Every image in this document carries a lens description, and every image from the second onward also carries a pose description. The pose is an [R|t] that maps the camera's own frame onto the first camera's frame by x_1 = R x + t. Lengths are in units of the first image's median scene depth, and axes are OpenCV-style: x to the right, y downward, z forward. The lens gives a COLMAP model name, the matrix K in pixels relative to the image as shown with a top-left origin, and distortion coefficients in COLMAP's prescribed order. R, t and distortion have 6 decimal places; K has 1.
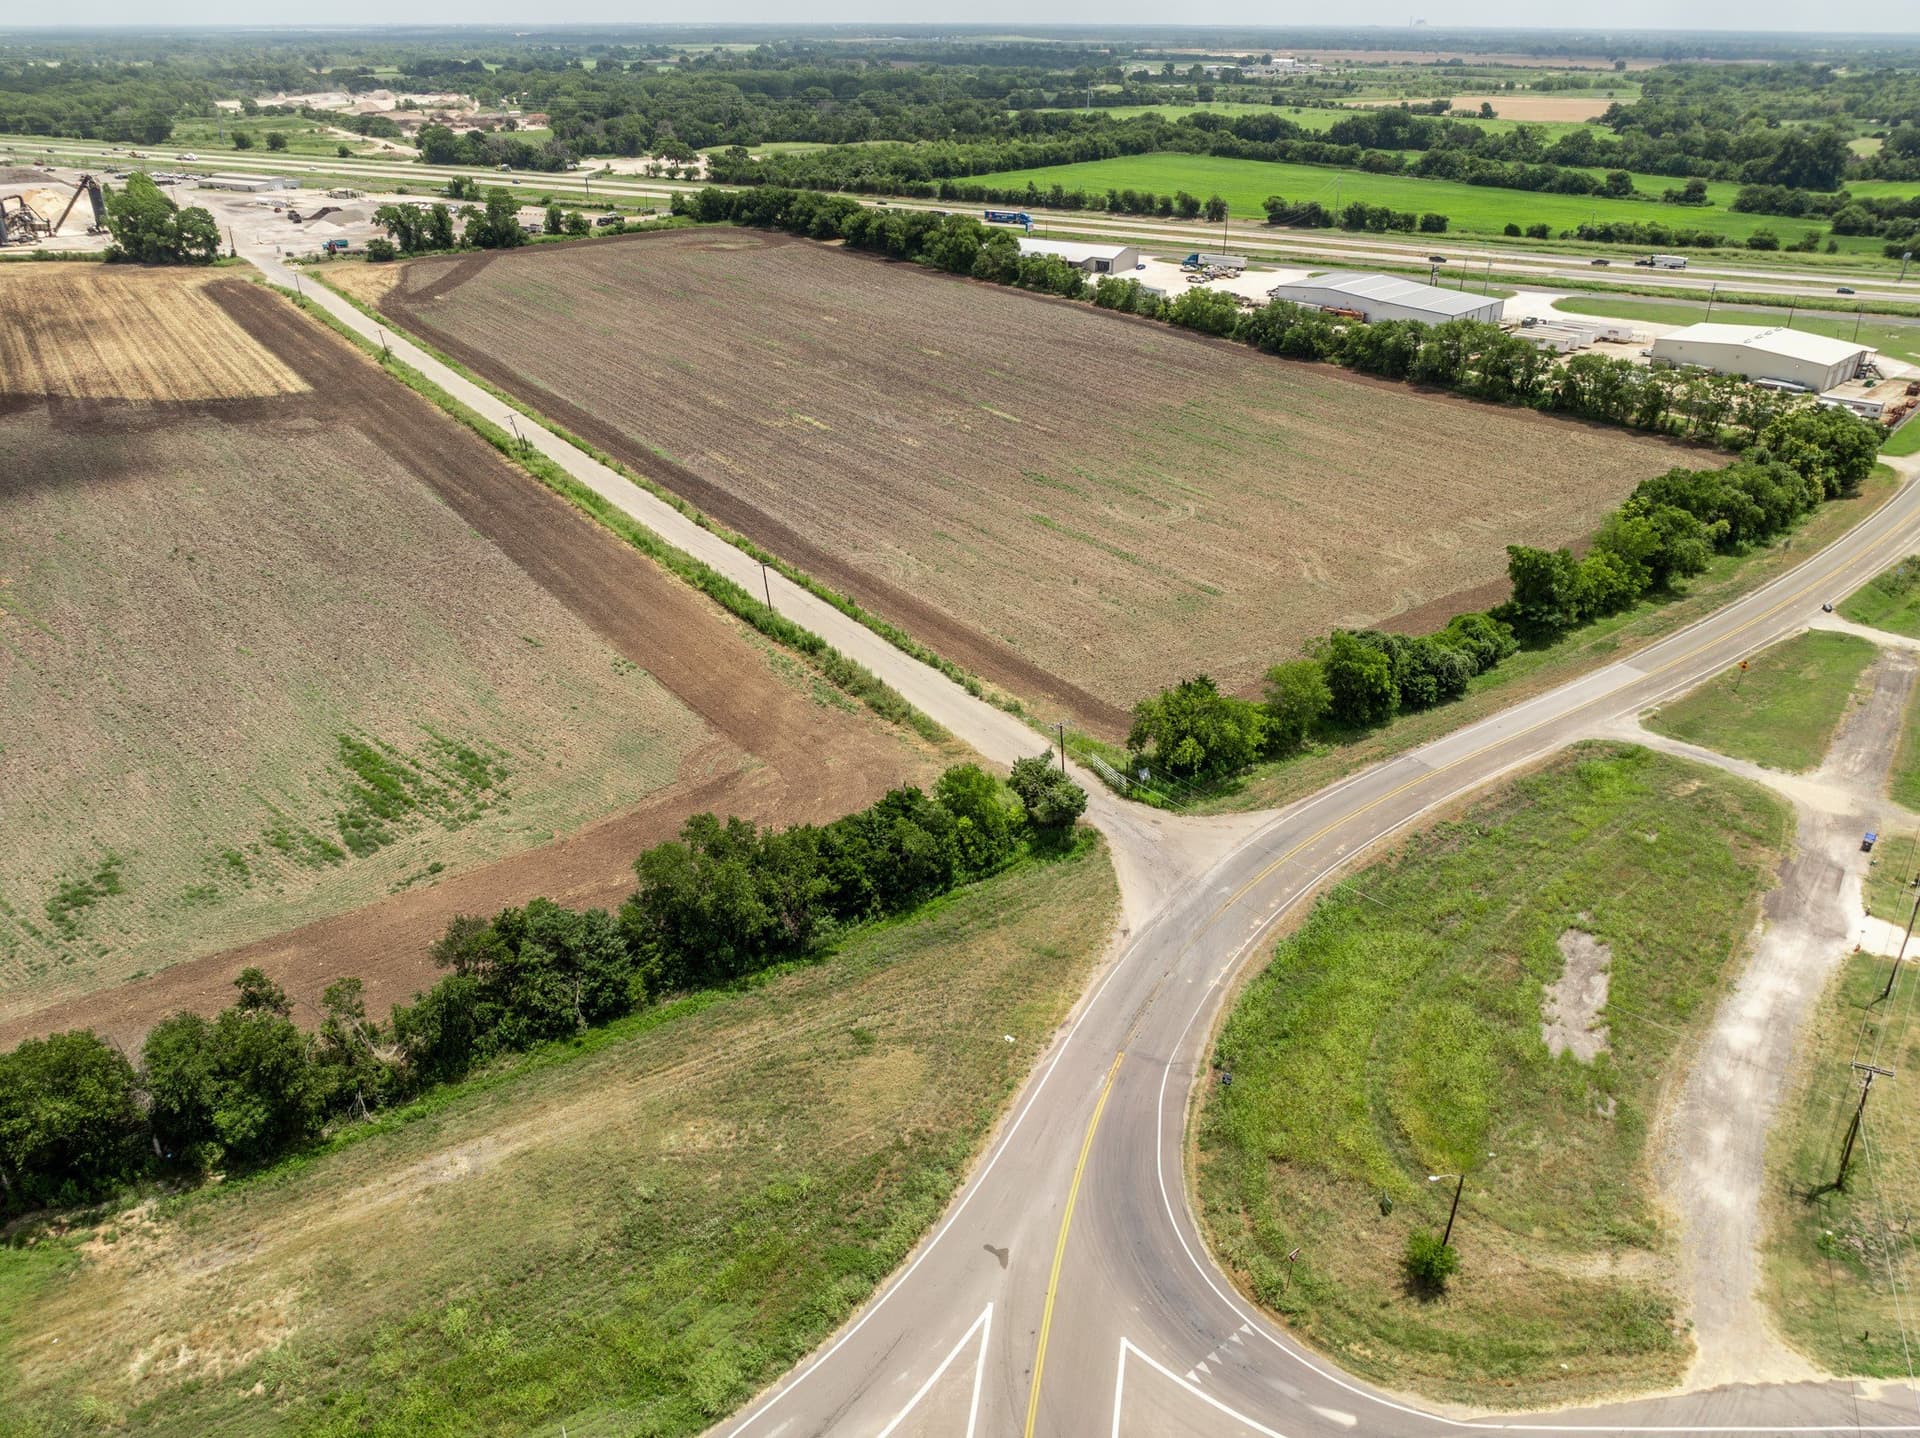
lens RADIAL K [[1345.2, 0, 960.9], [0, 1345.2, 709.0], [0, 0, 1]] dist [-0.032988, 0.022783]
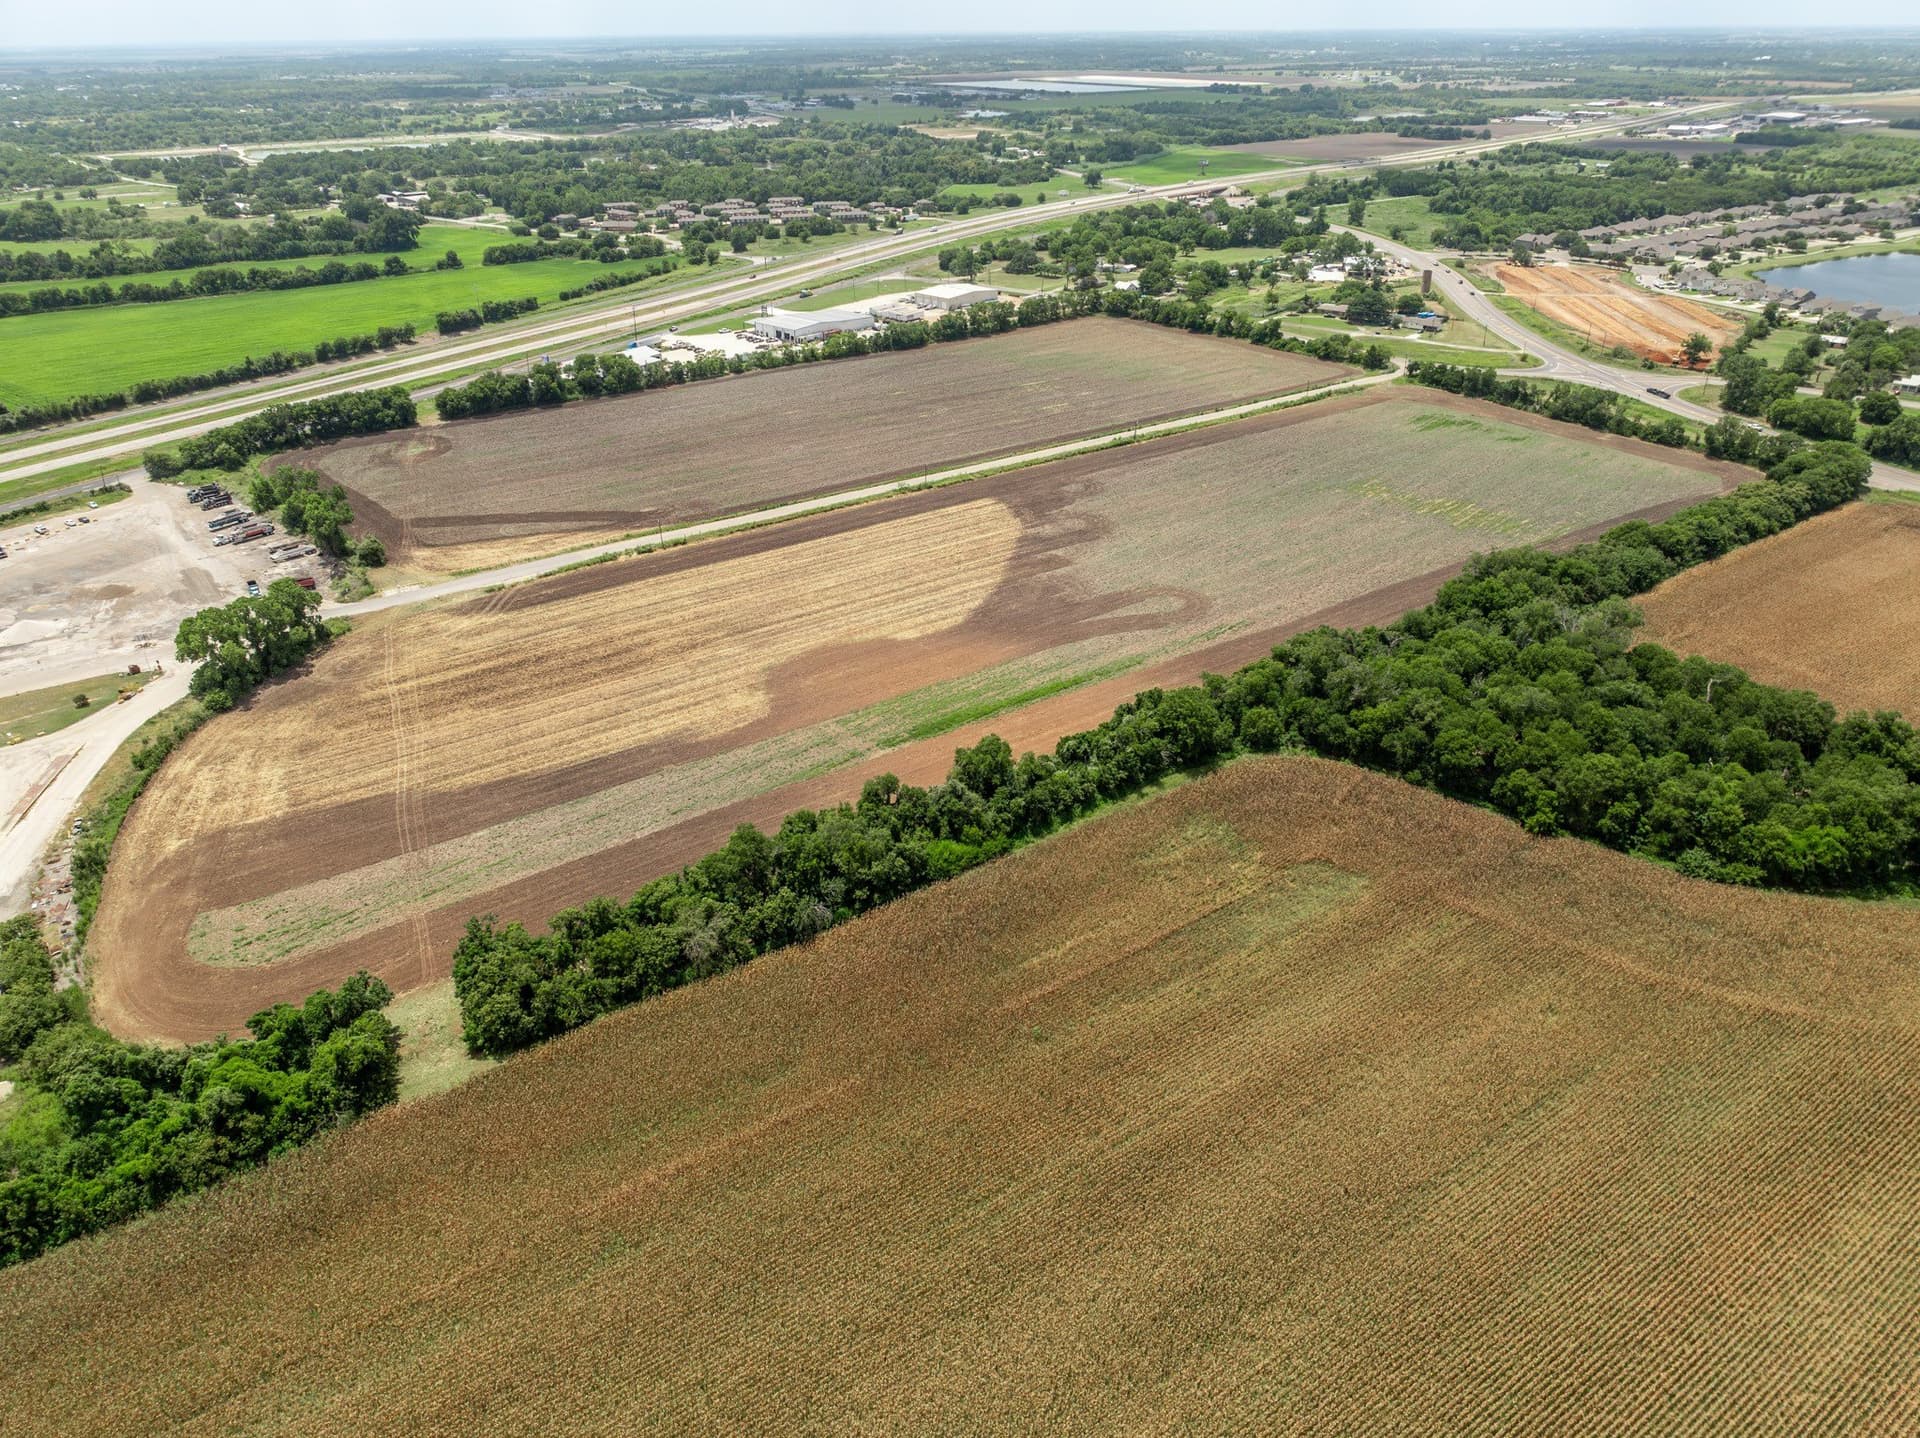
lens RADIAL K [[1345.2, 0, 960.9], [0, 1345.2, 709.0], [0, 0, 1]] dist [-0.032988, 0.022783]
pose [[-0.006620, -0.457416, 0.889228, -3.390608], [0.464036, 0.786300, 0.407925, -1.199728], [-0.885792, 0.415334, 0.207052, 1.466084]]
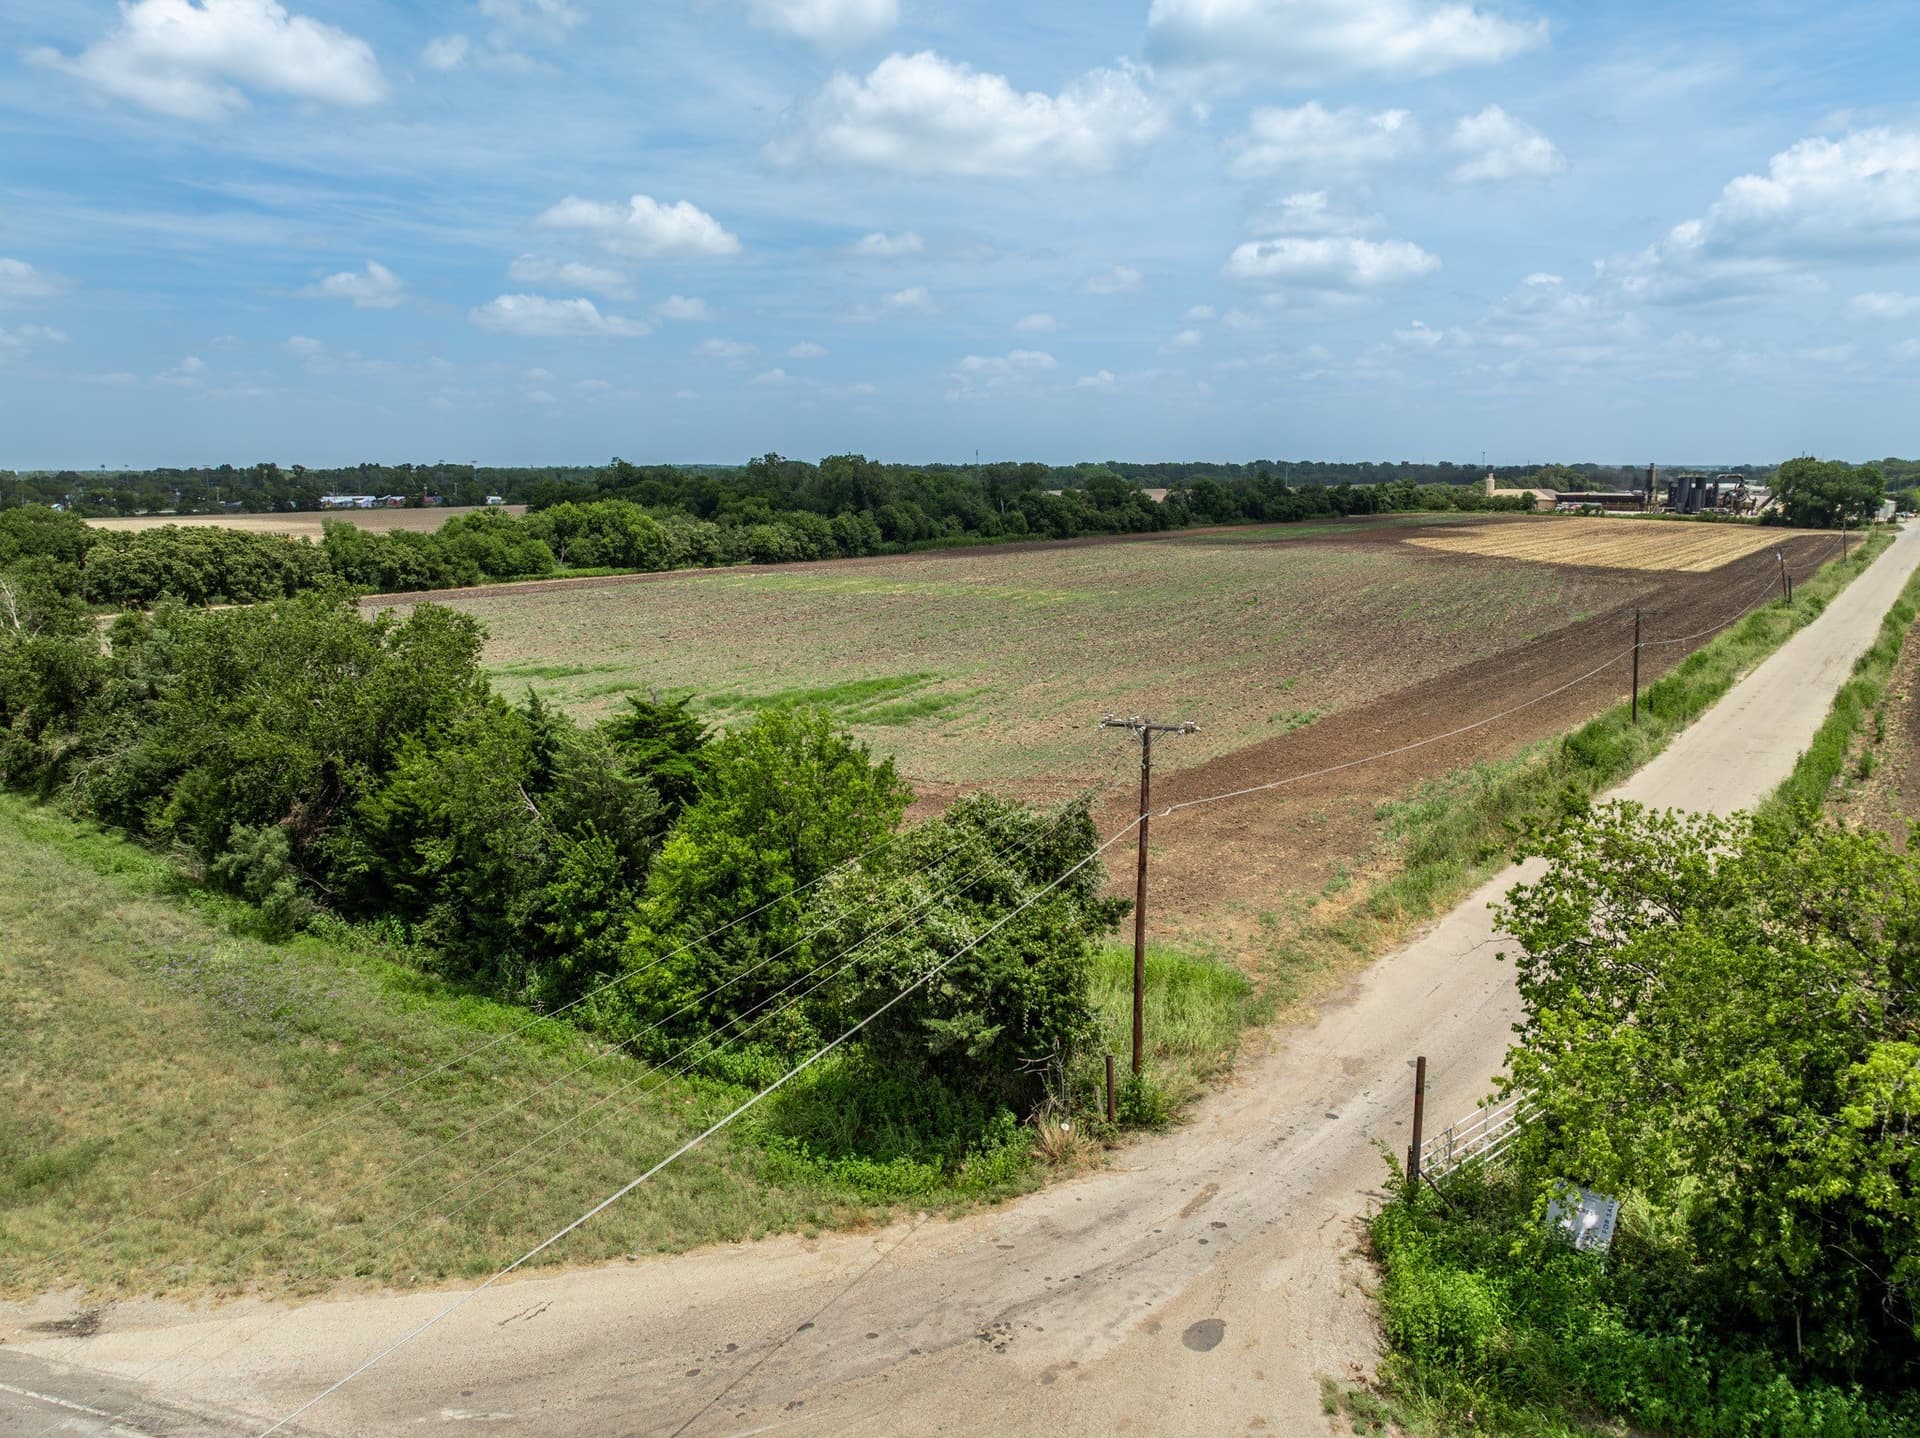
lens RADIAL K [[1345.2, 0, 960.9], [0, 1345.2, 709.0], [0, 0, 1]] dist [-0.032988, 0.022783]
pose [[0.307258, 0.161991, -0.937738, 0.232862], [-0.429893, 0.902754, 0.015089, 0.015419], [0.848991, 0.398490, 0.347017, 0.699539]]
